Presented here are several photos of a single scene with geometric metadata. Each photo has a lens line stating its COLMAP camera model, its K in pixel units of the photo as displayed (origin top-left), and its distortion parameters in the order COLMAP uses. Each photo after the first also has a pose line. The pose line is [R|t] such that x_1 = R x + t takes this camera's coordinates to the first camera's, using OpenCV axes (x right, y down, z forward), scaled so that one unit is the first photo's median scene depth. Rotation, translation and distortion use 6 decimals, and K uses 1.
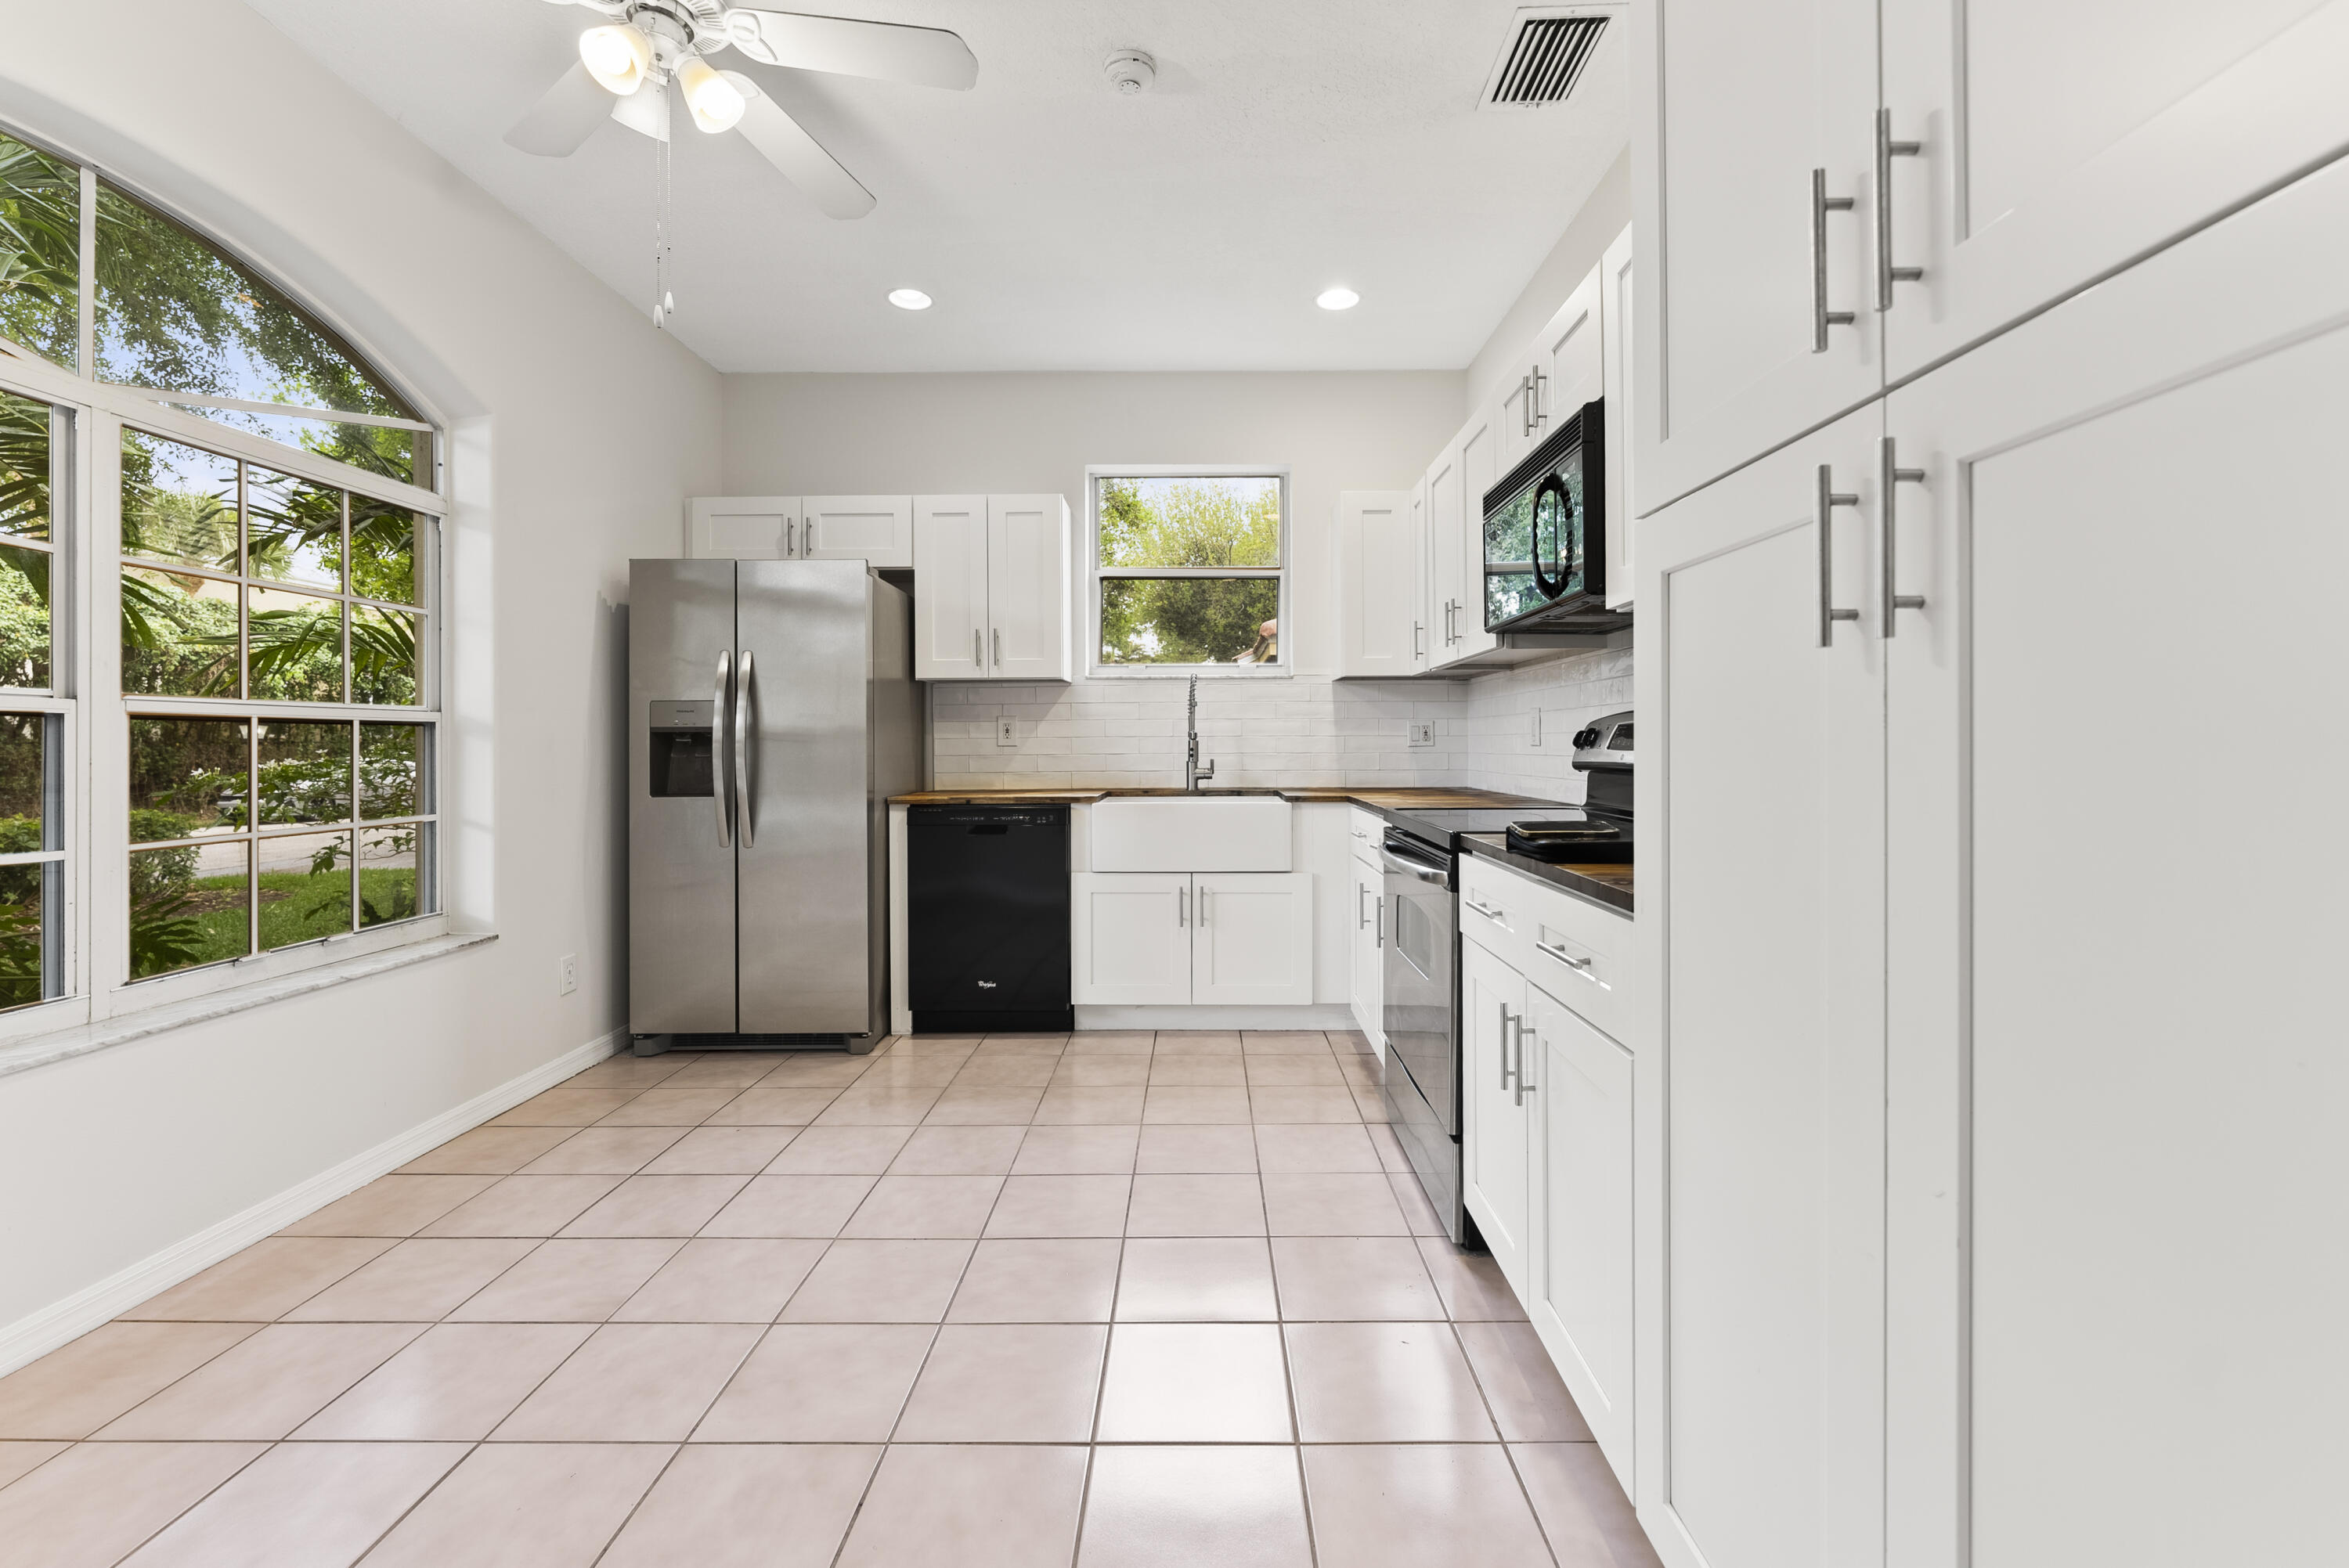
lens RADIAL K [[969.2, 0, 1148.5], [0, 969.2, 738.1], [0, 0, 1]] dist [0.003899, -0.000455]
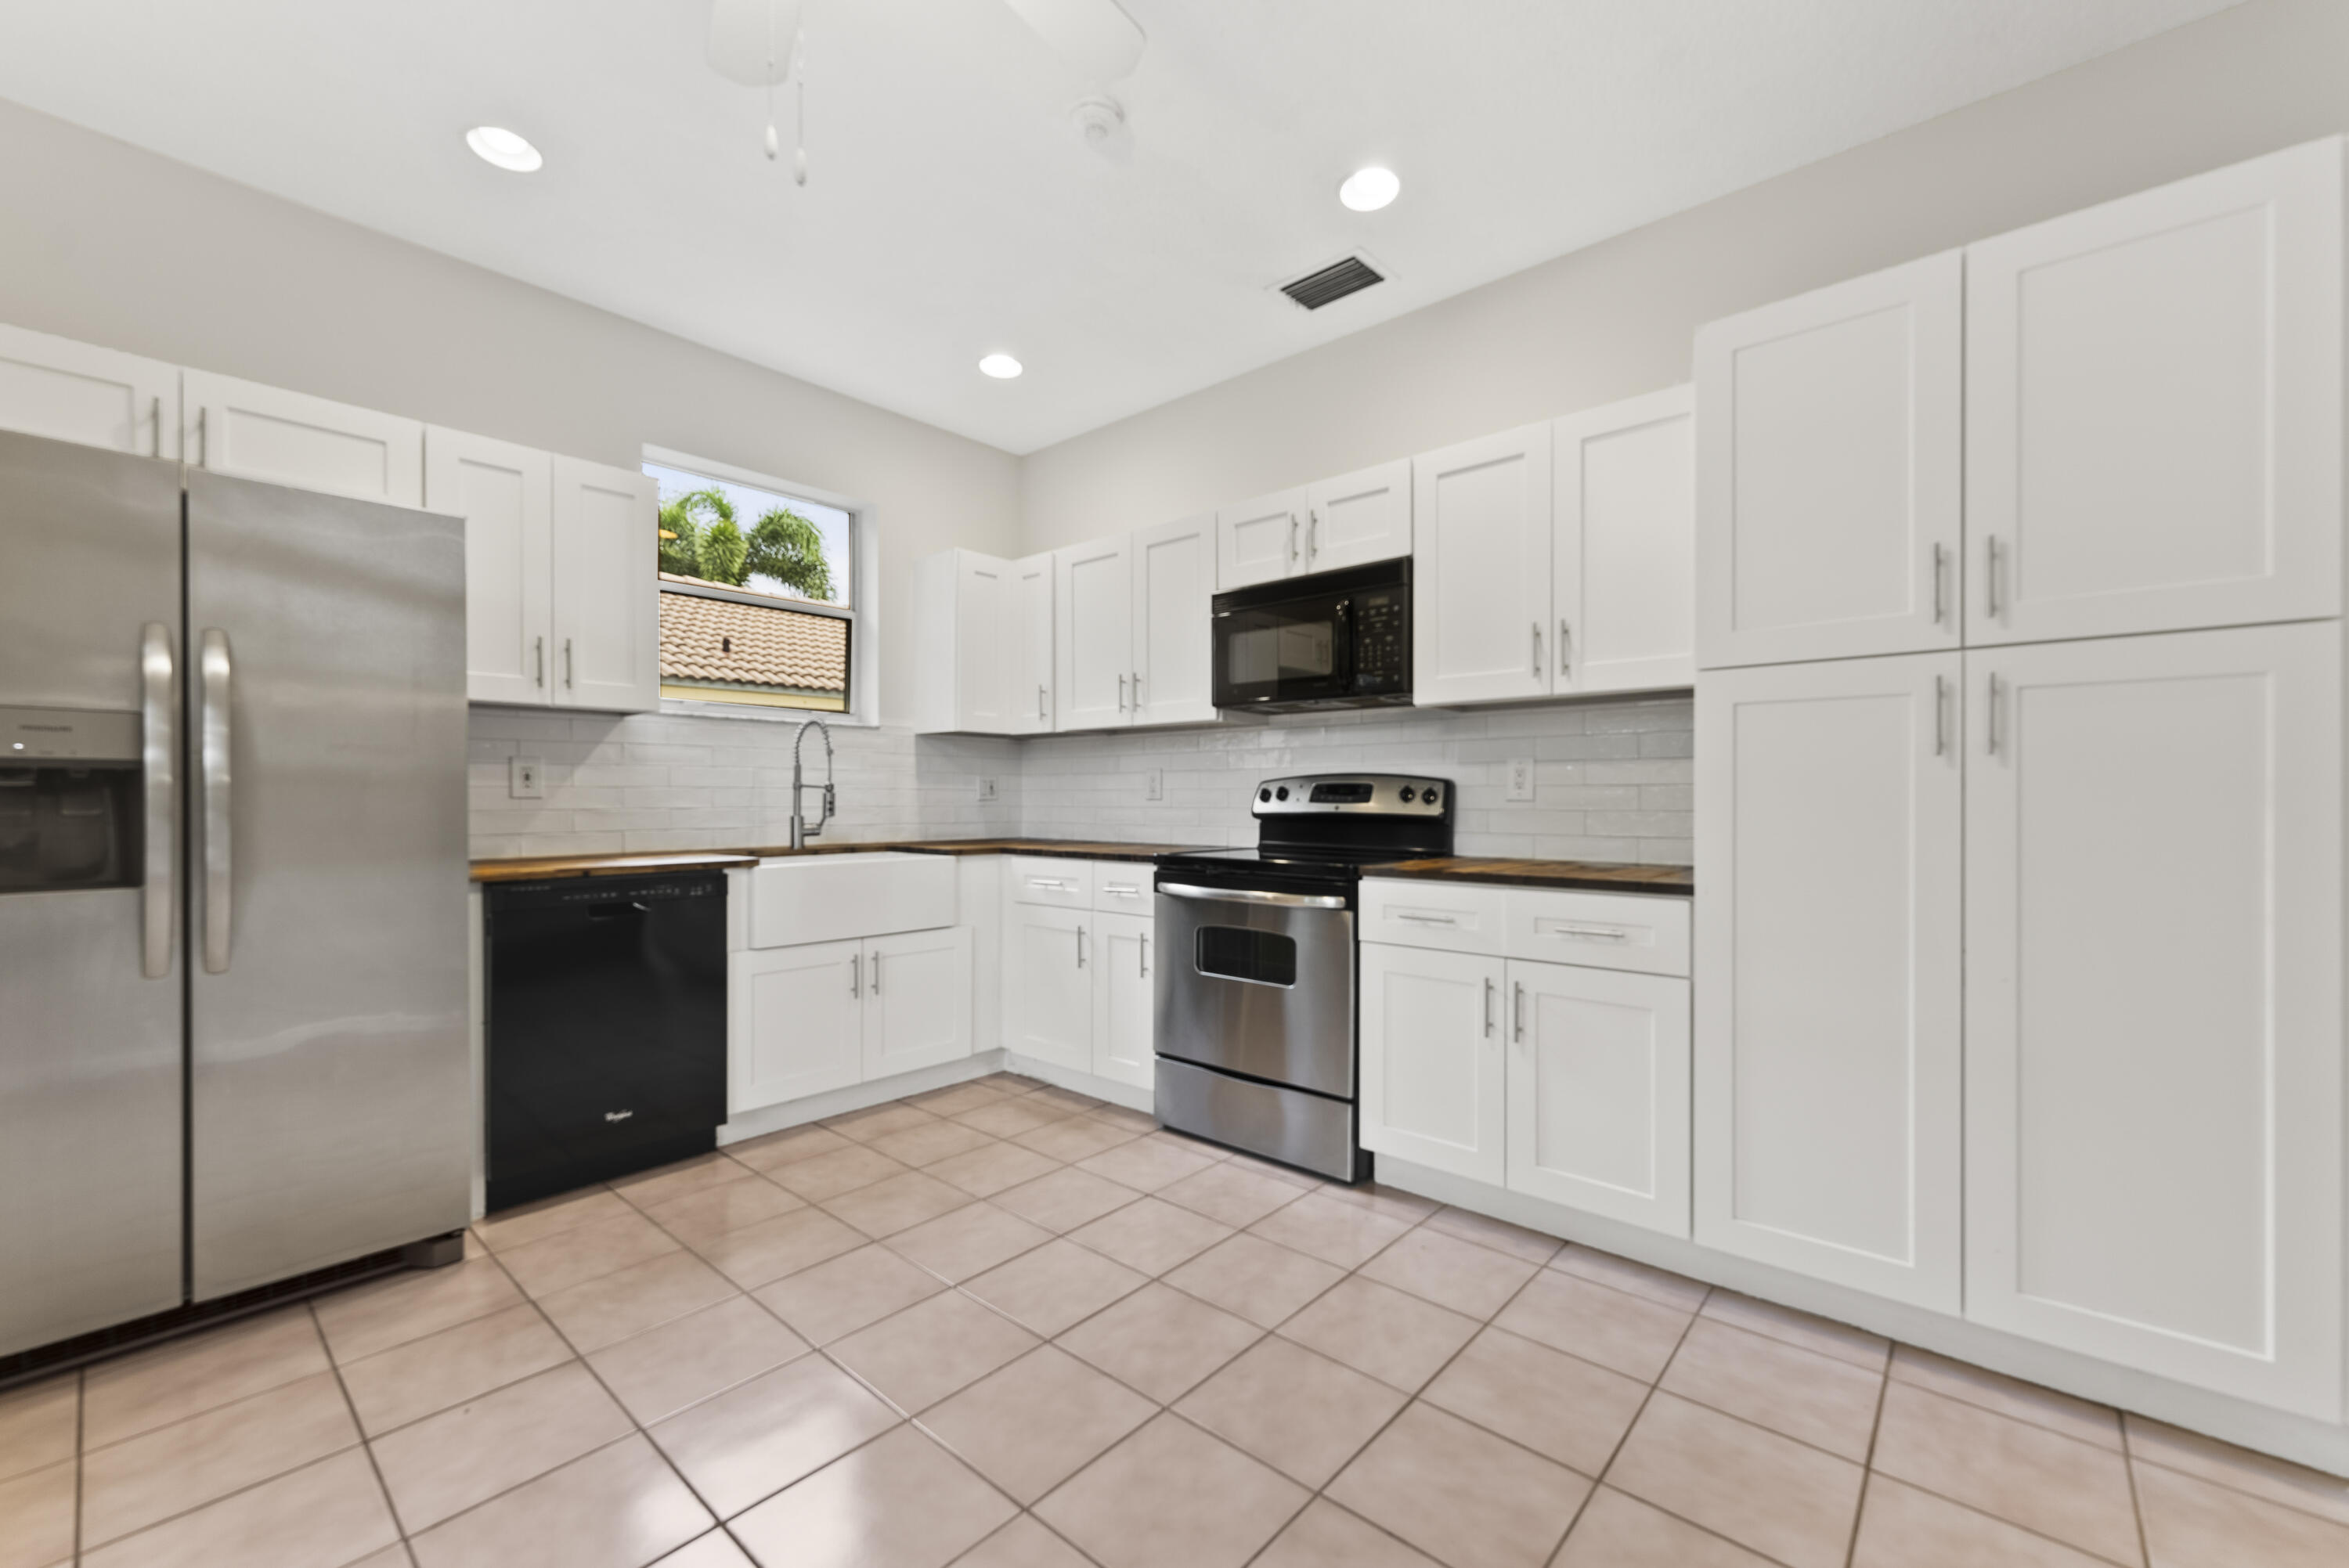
lens RADIAL K [[969.2, 0, 1161.3], [0, 969.2, 793.0], [0, 0, 1]] dist [0.003899, -0.000455]
pose [[0.648304, 0.009030, 0.761328, -0.471021], [-0.008525, 0.999953, -0.004600, 0.004783], [-0.761334, -0.003508, 0.648351, 0.197145]]
